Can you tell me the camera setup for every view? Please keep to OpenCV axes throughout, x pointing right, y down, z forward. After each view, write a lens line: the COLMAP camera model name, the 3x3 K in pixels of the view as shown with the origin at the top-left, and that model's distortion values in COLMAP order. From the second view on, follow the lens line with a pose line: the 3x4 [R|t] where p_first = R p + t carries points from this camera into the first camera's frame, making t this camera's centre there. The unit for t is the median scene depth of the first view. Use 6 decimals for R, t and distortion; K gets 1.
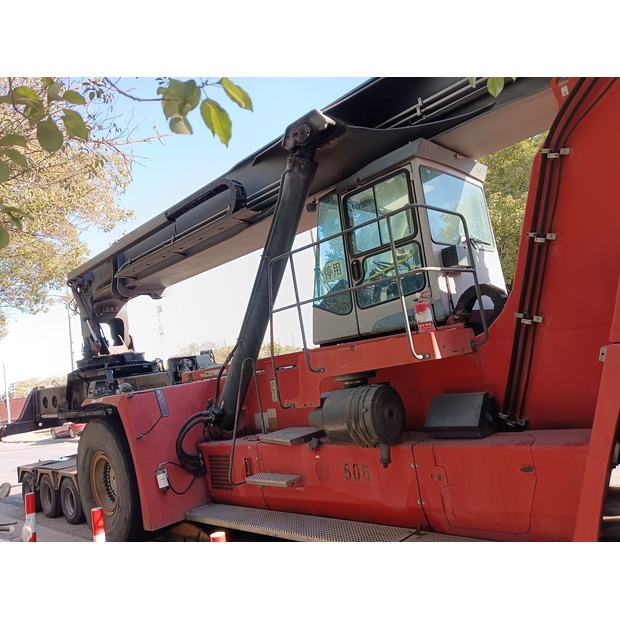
lens RADIAL K [[490.2, 0, 295.9], [0, 490.2, 307.2], [0, 0, 1]] dist [0.062902, -0.147338]
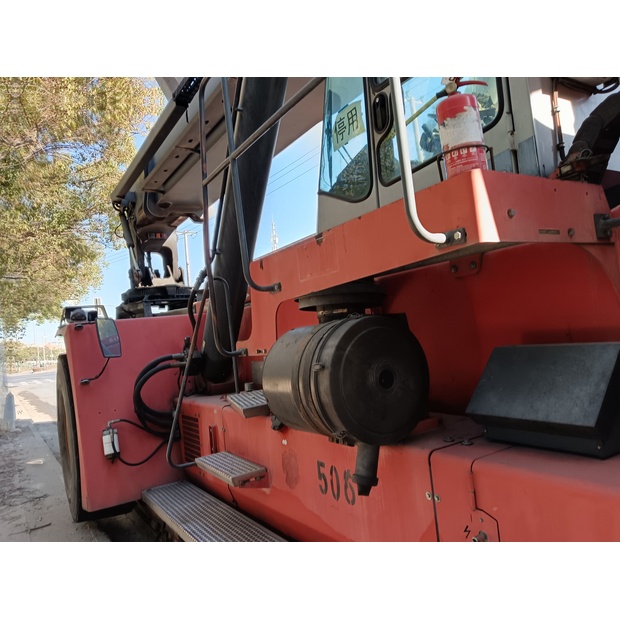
lens RADIAL K [[490.2, 0, 295.9], [0, 490.2, 307.2], [0, 0, 1]] dist [0.062902, -0.147338]
pose [[0.970986, 0.039231, -0.235896, 0.170605], [-0.015566, 0.994728, 0.101357, 0.084419], [0.238629, -0.094744, 0.966478, 0.434435]]
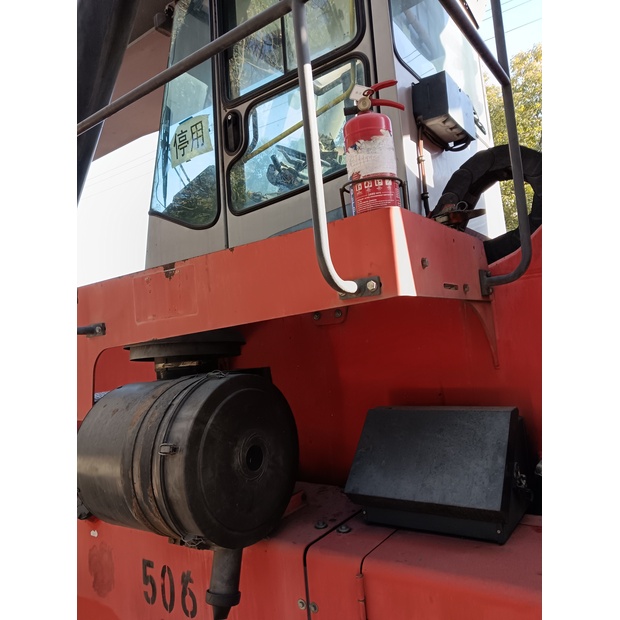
lens RADIAL K [[496.2, 0, 307.4], [0, 496.2, 306.8], [0, 0, 1]] dist [0.011775, -0.010372]
pose [[0.983446, 0.076456, 0.164280, 0.129227], [-0.080507, 0.996589, 0.018133, 0.079129], [-0.162333, -0.031058, 0.986247, 0.510600]]
